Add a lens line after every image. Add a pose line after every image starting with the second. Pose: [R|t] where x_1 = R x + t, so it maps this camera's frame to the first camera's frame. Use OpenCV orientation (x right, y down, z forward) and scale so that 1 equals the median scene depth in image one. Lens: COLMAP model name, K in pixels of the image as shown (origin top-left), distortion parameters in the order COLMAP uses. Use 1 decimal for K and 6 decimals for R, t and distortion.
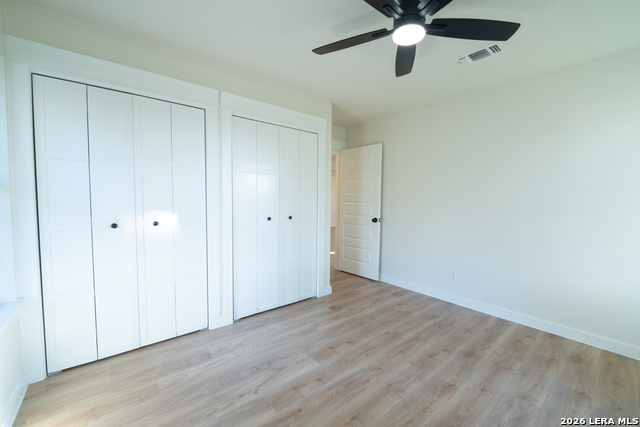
lens RADIAL K [[260.4, 0, 323.0], [0, 260.4, 214.4], [0, 0, 1]] dist [-0.013174, 0.000088]
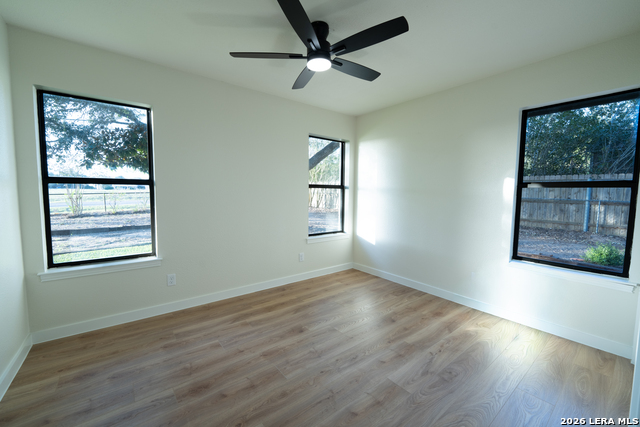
lens RADIAL K [[260.4, 0, 320.7], [0, 260.4, 213.0], [0, 0, 1]] dist [-0.013174, 0.000088]
pose [[-0.999227, -0.024403, 0.030807, 0.216536], [-0.020105, 0.990933, 0.132846, -0.108983], [-0.033769, 0.132124, -0.990658, 1.929814]]
